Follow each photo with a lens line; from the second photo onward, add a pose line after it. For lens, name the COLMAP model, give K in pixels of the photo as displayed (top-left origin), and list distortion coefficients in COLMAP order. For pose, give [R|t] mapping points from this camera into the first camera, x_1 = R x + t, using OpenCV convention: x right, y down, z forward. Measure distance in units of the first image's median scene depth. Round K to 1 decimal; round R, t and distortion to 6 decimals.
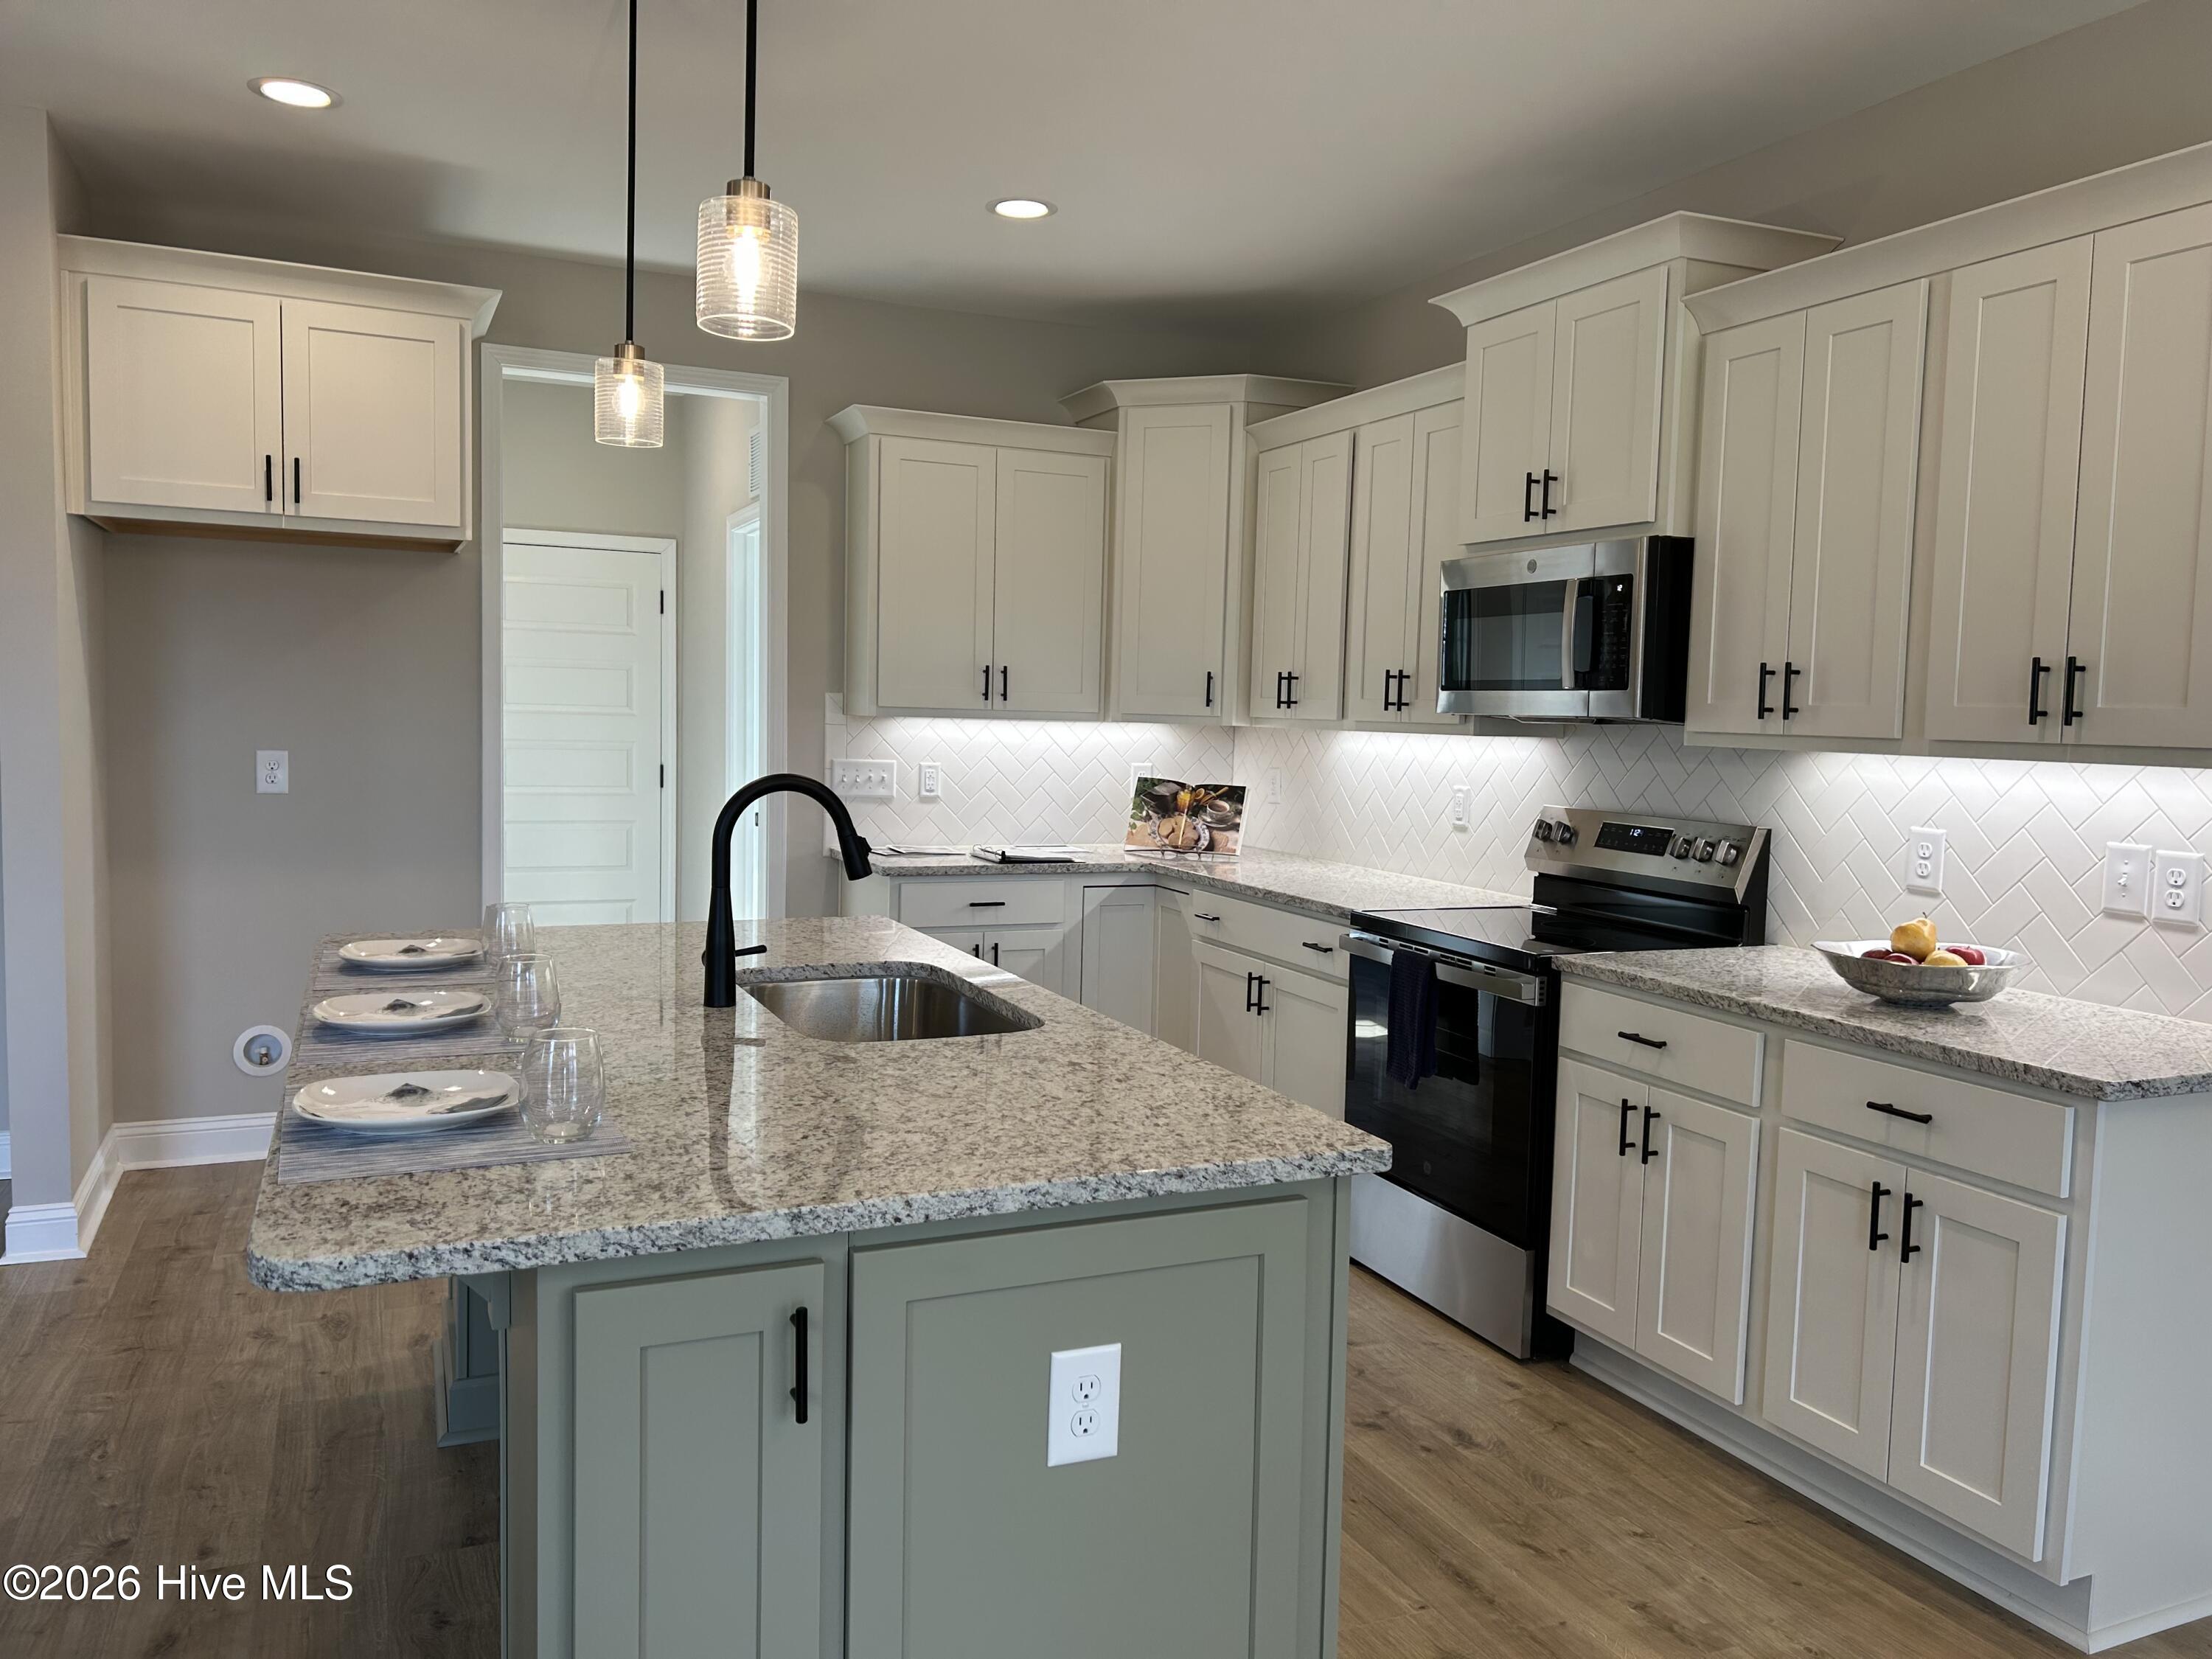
lens RADIAL K [[1650.6, 0, 1128.7], [0, 1650.6, 833.2], [0, 0, 1]] dist [0.078635, -0.082963]
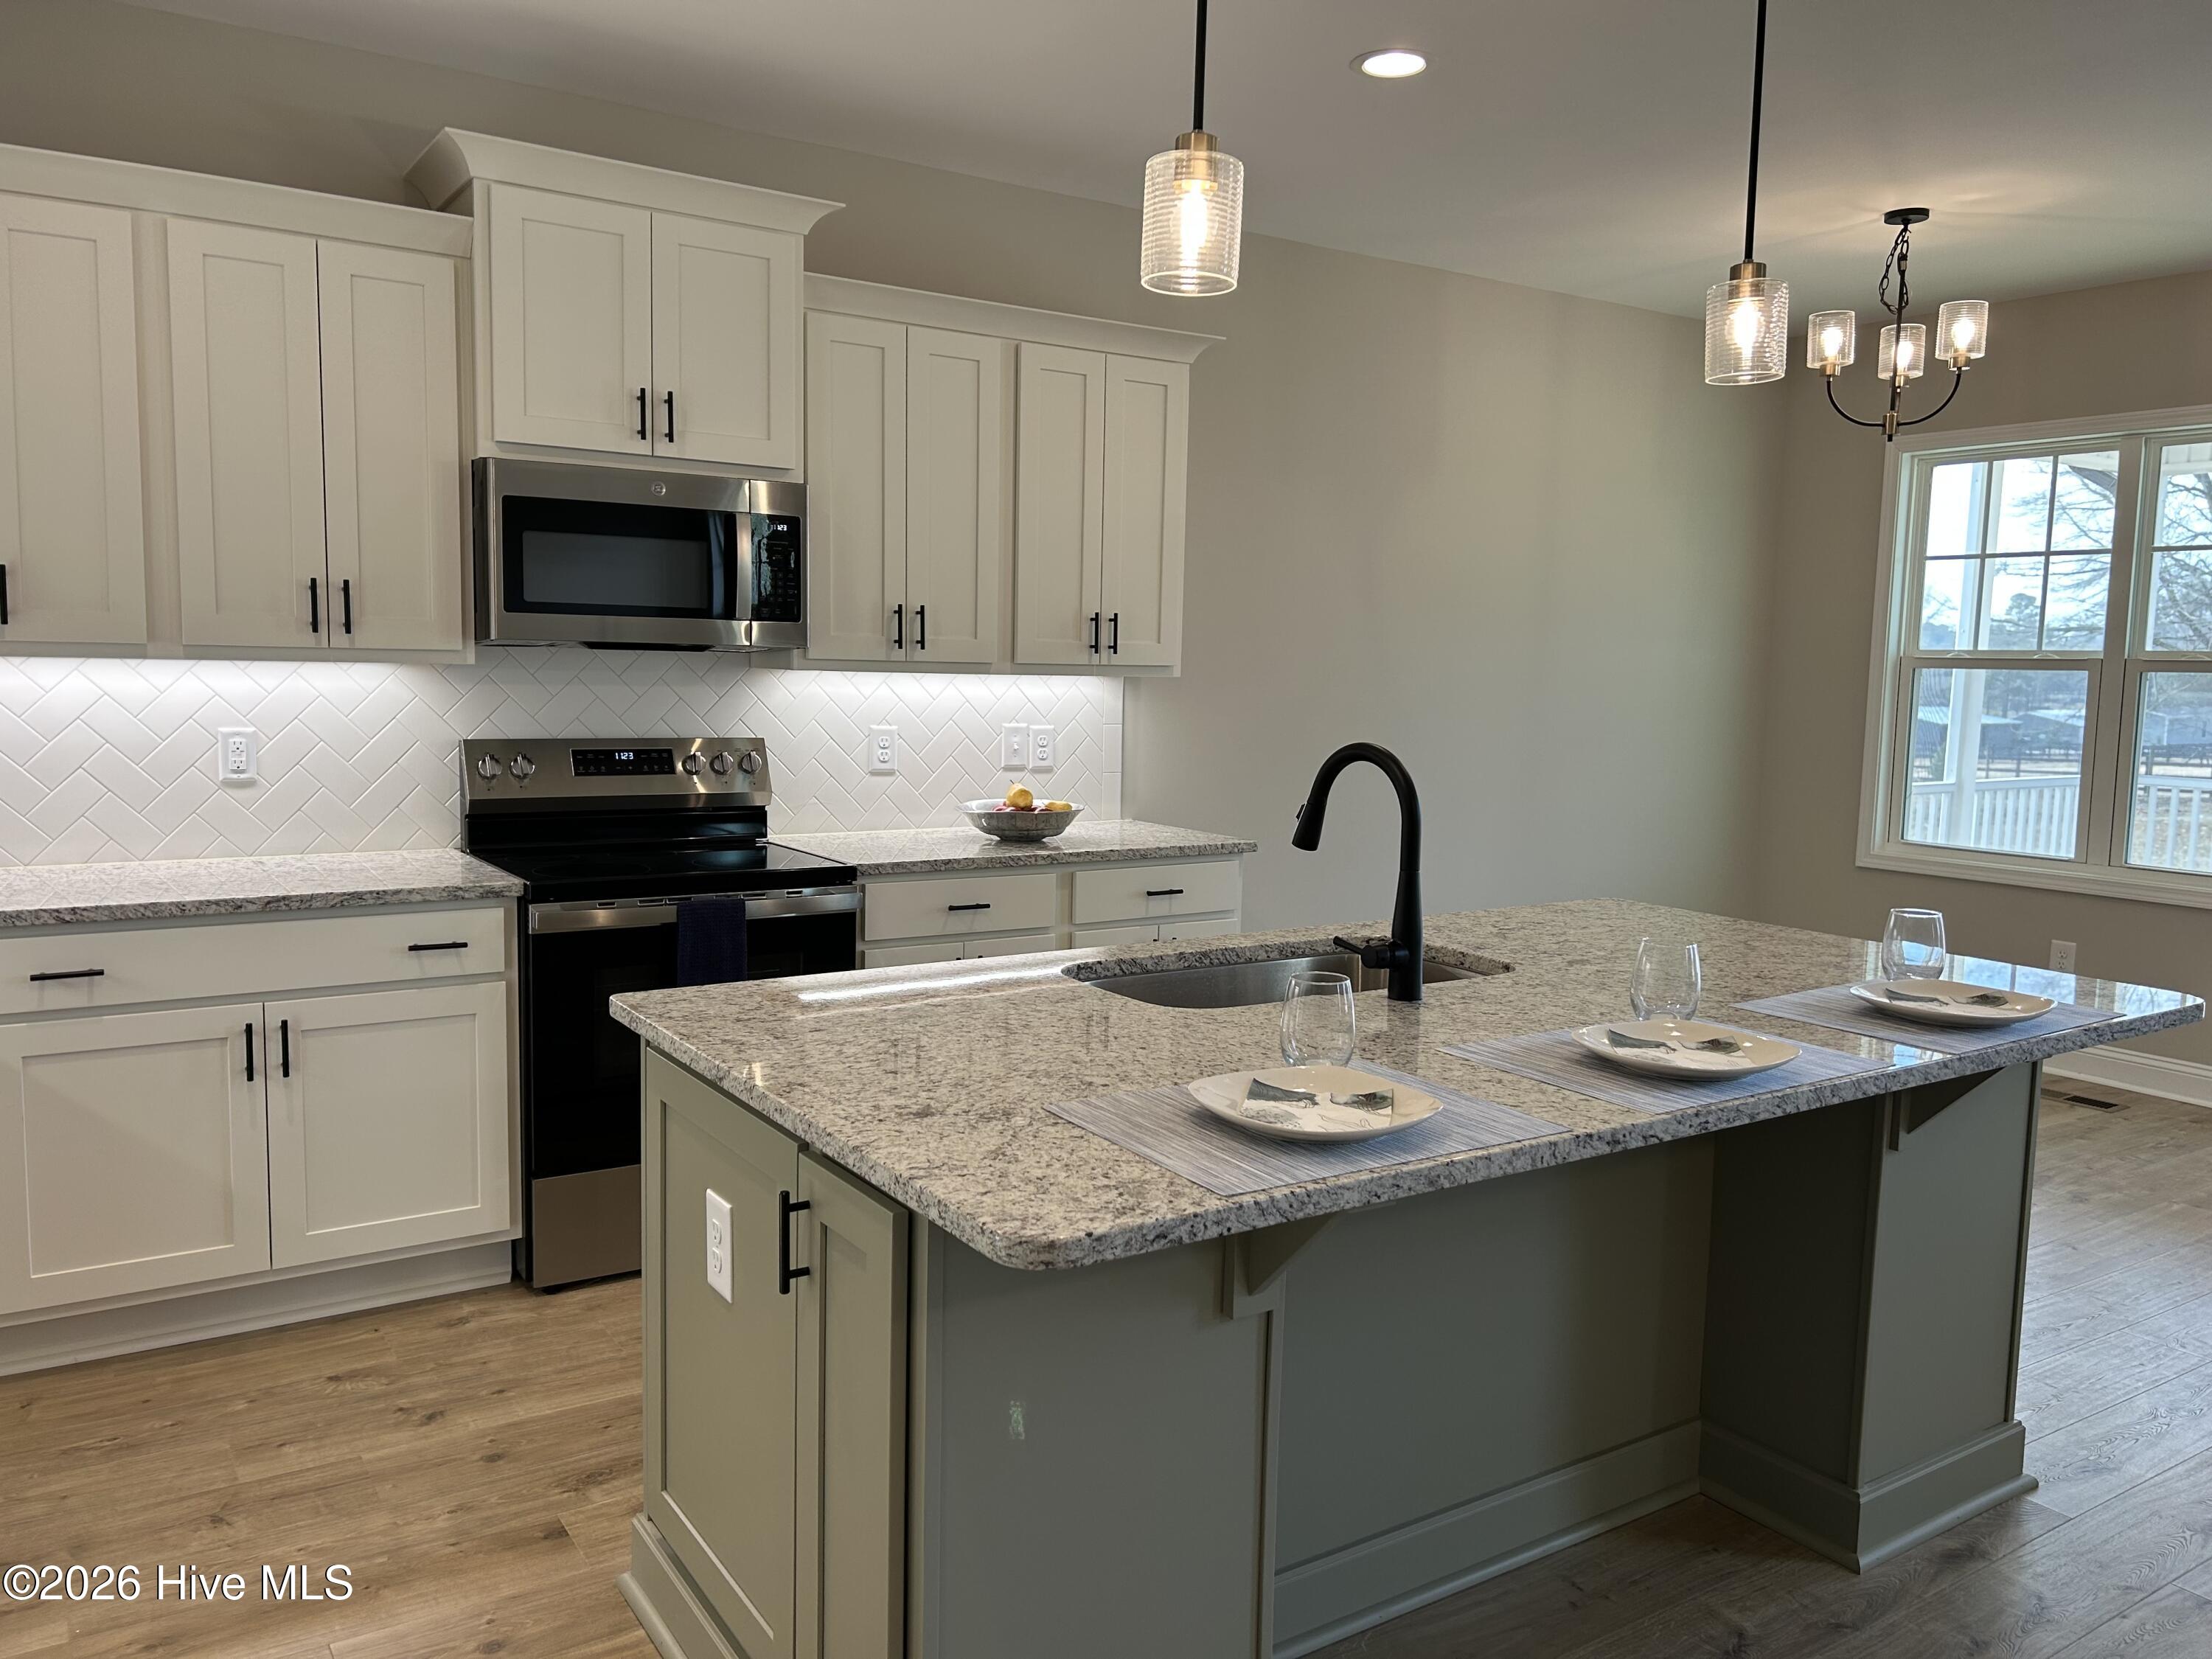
lens RADIAL K [[1650.6, 0, 1128.7], [0, 1650.6, 833.2], [0, 0, 1]] dist [0.078635, -0.082963]
pose [[-0.163165, -0.138537, 0.976824, -0.917211], [0.045746, 0.987965, 0.147758, -0.110616], [-0.985538, 0.068795, -0.154864, 1.056169]]
